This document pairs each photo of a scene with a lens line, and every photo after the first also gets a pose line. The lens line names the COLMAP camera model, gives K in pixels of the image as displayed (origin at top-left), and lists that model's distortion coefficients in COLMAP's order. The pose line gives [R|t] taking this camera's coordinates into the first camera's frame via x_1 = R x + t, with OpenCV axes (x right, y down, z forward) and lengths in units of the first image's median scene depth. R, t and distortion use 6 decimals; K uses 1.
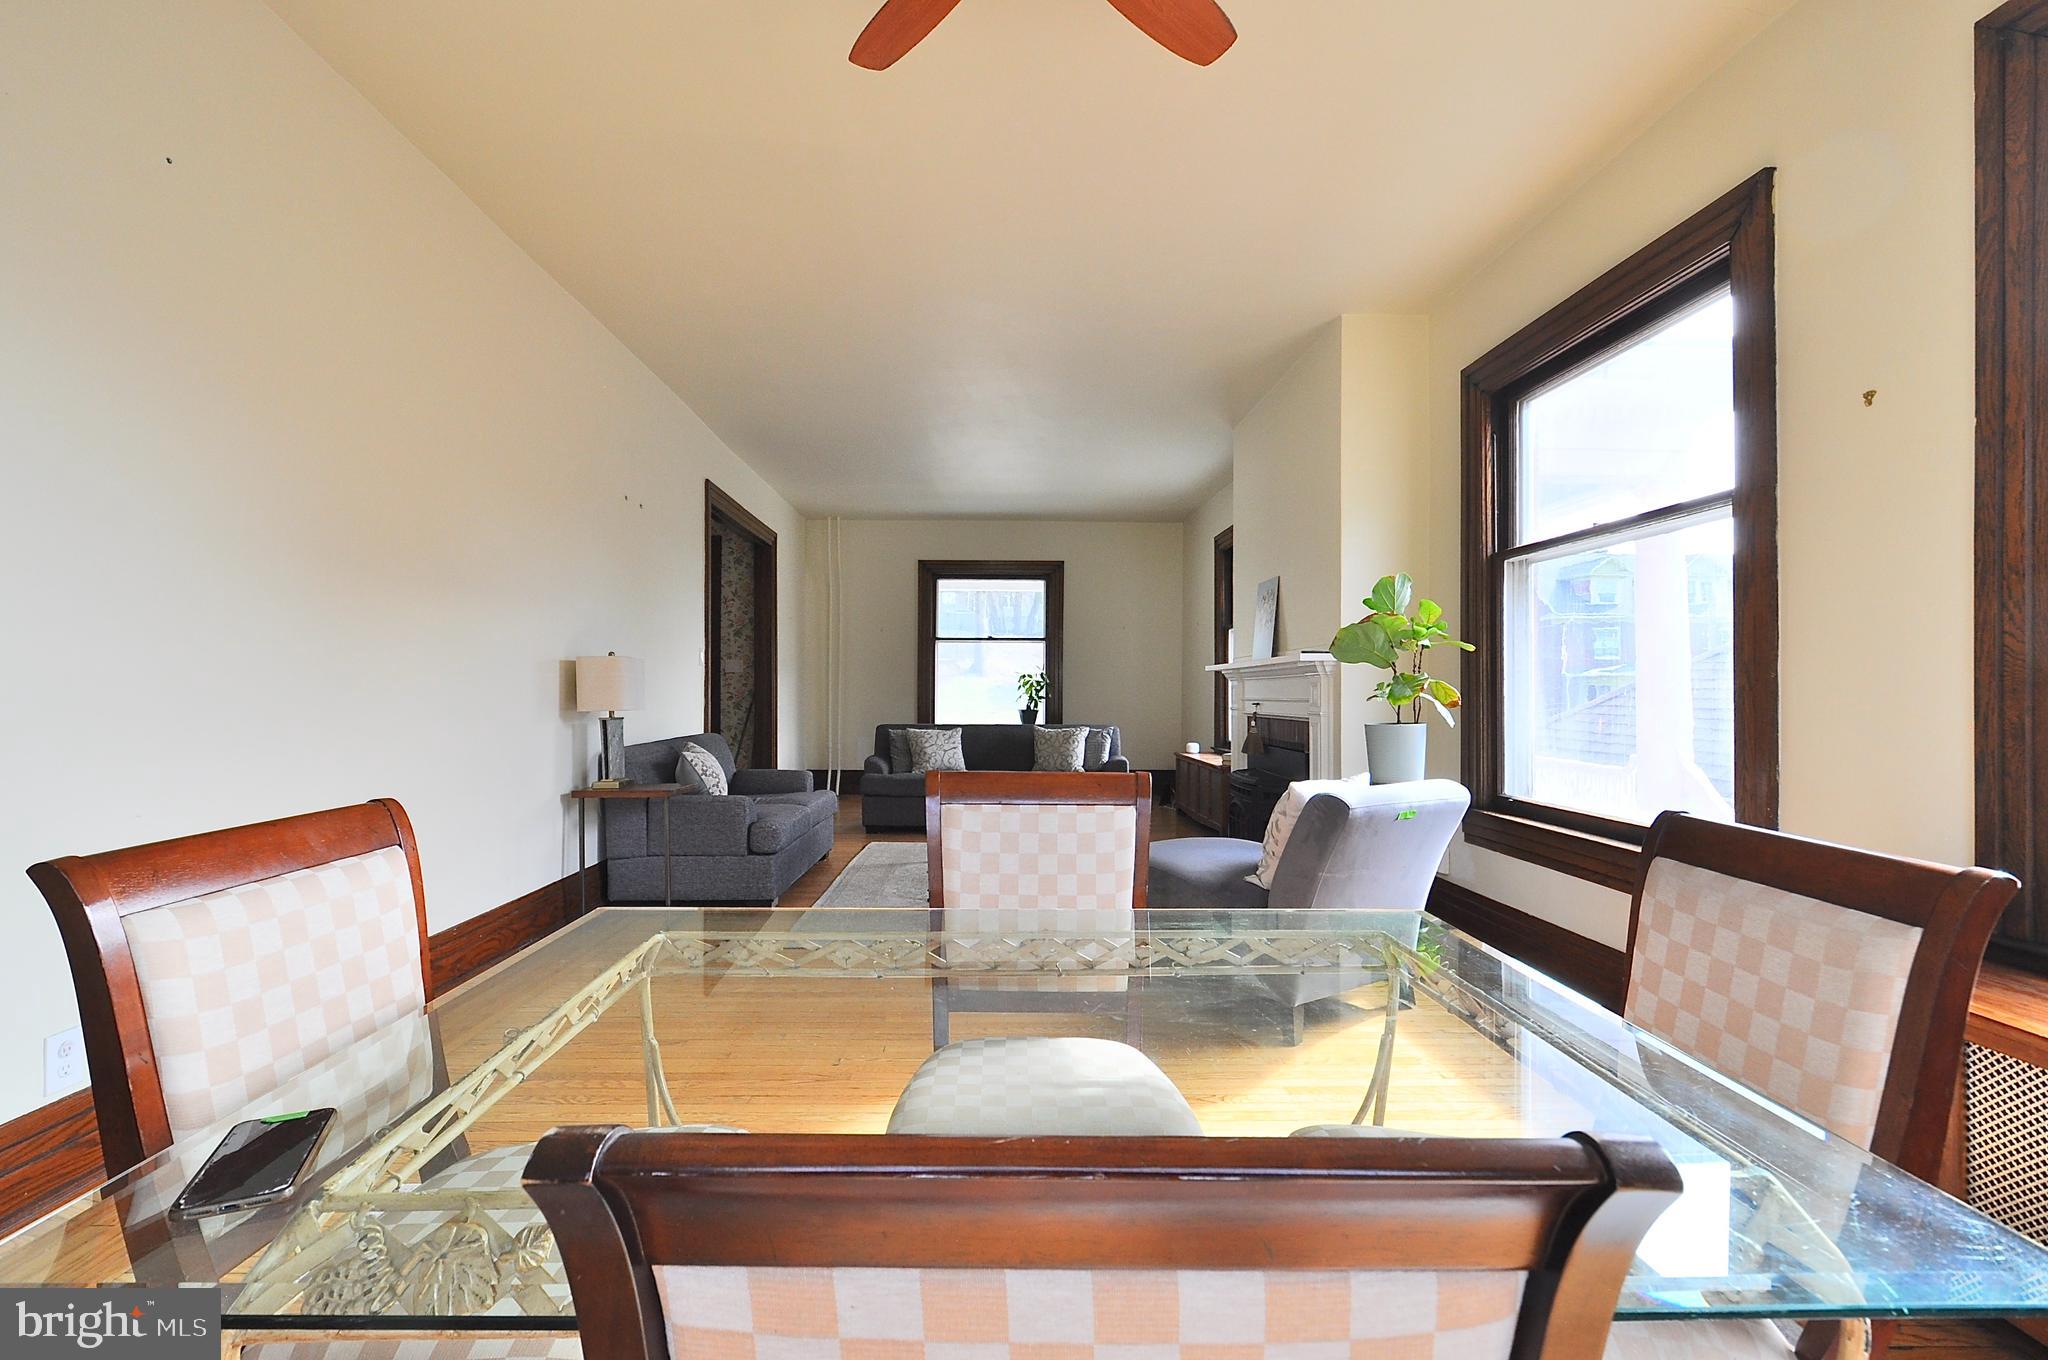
lens RADIAL K [[897.2, 0, 1017.7], [0, 897.2, 689.0], [0, 0, 1]] dist [-0.001392, -0.001022]
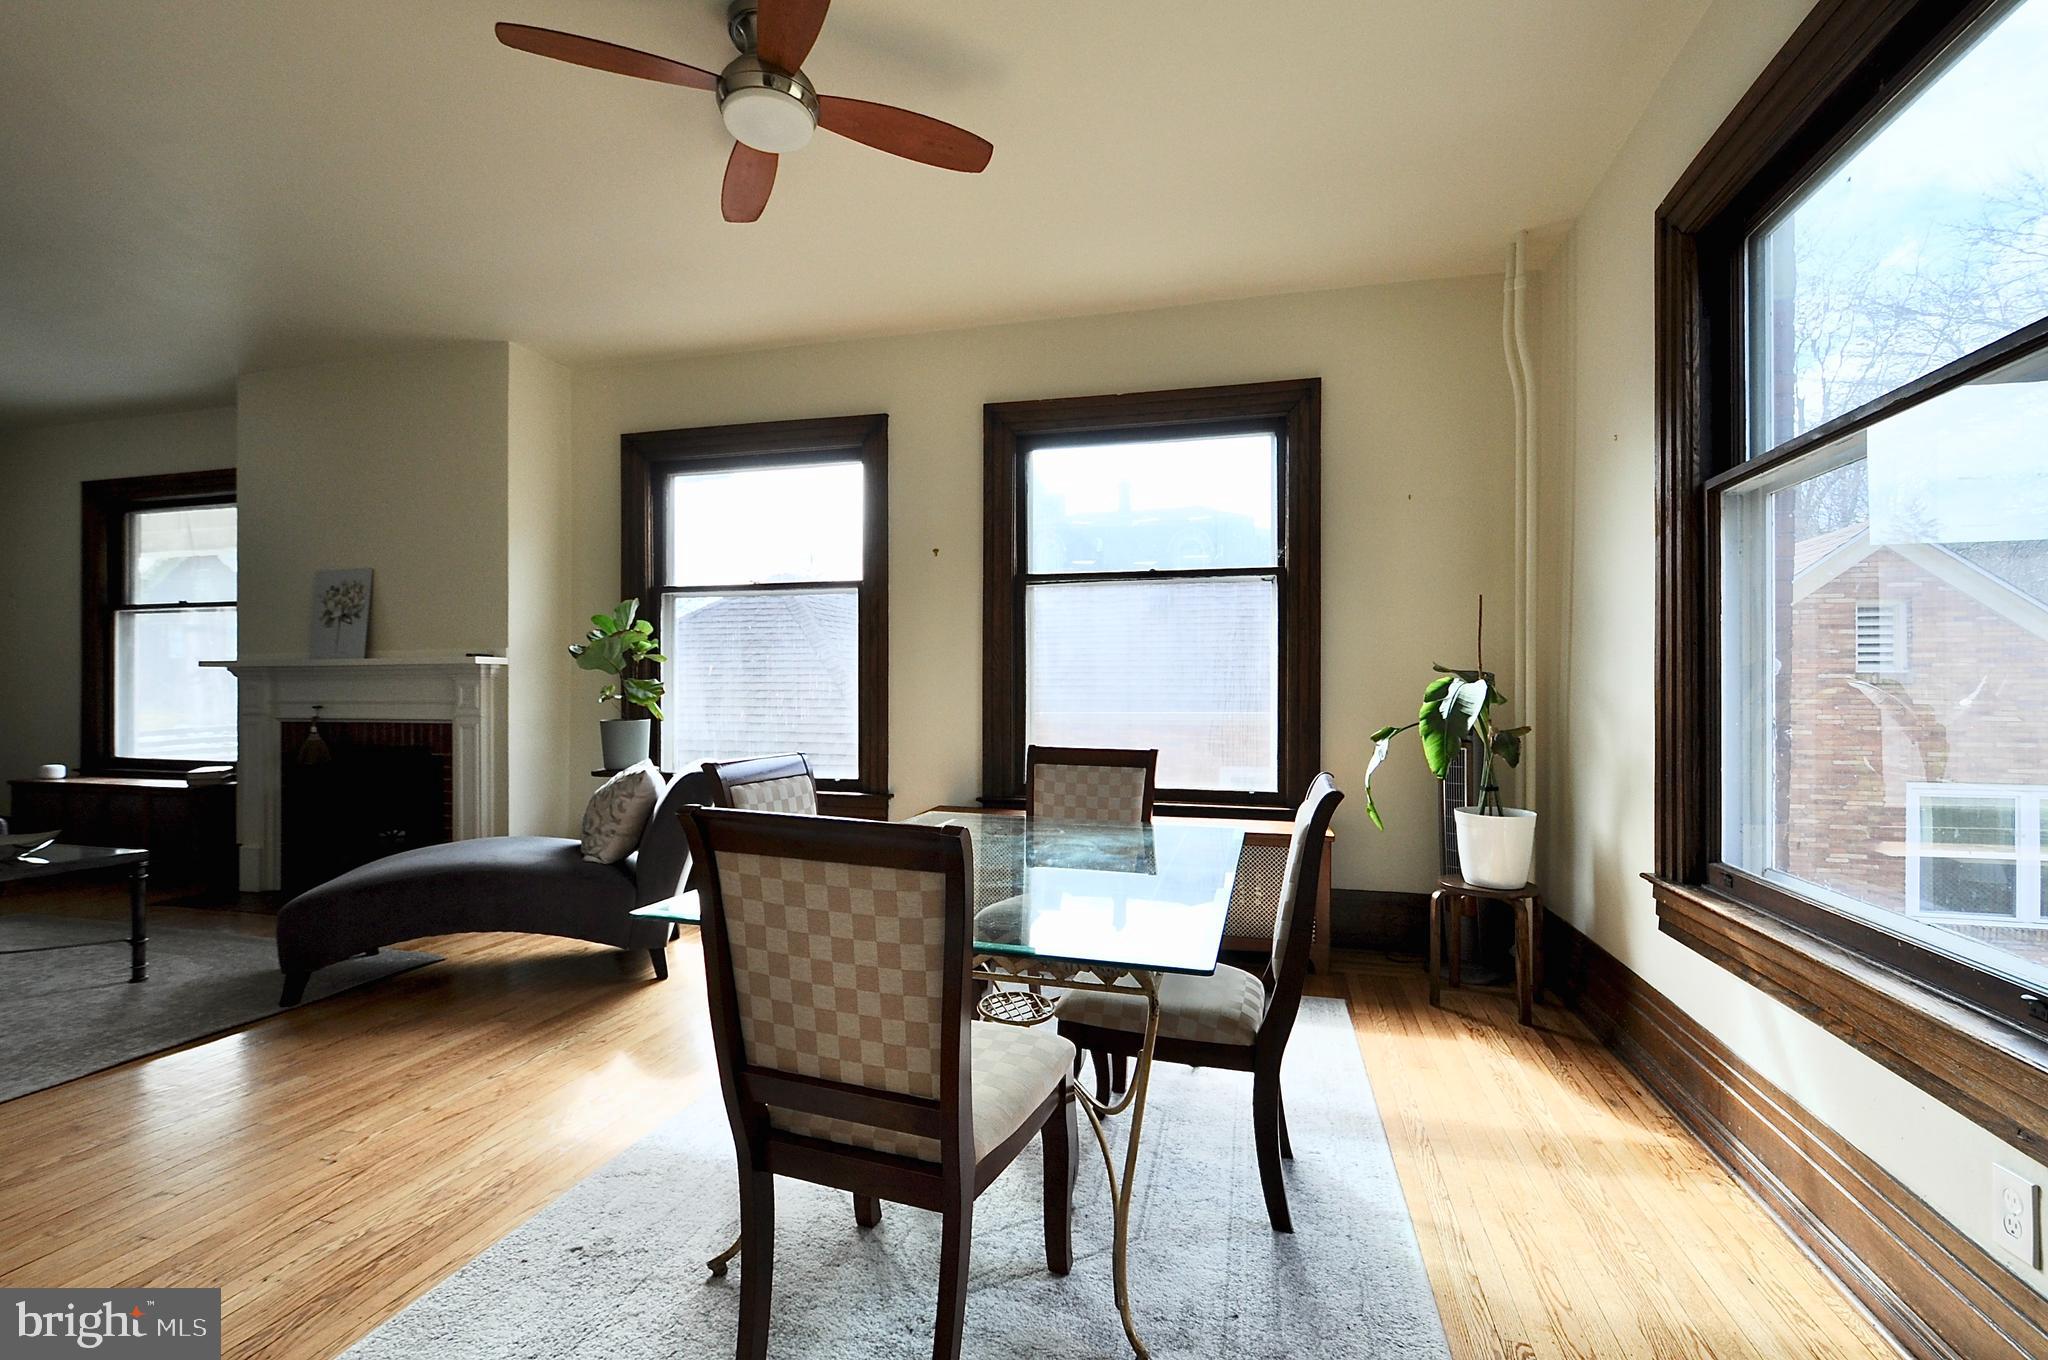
lens RADIAL K [[897.2, 0, 1017.7], [0, 897.2, 689.0], [0, 0, 1]] dist [-0.001392, -0.001022]
pose [[0.303285, 0.004086, 0.952891, -0.550195], [-0.003962, 0.999988, -0.003027, -0.002032], [-0.952892, -0.002857, 0.303297, 0.110797]]
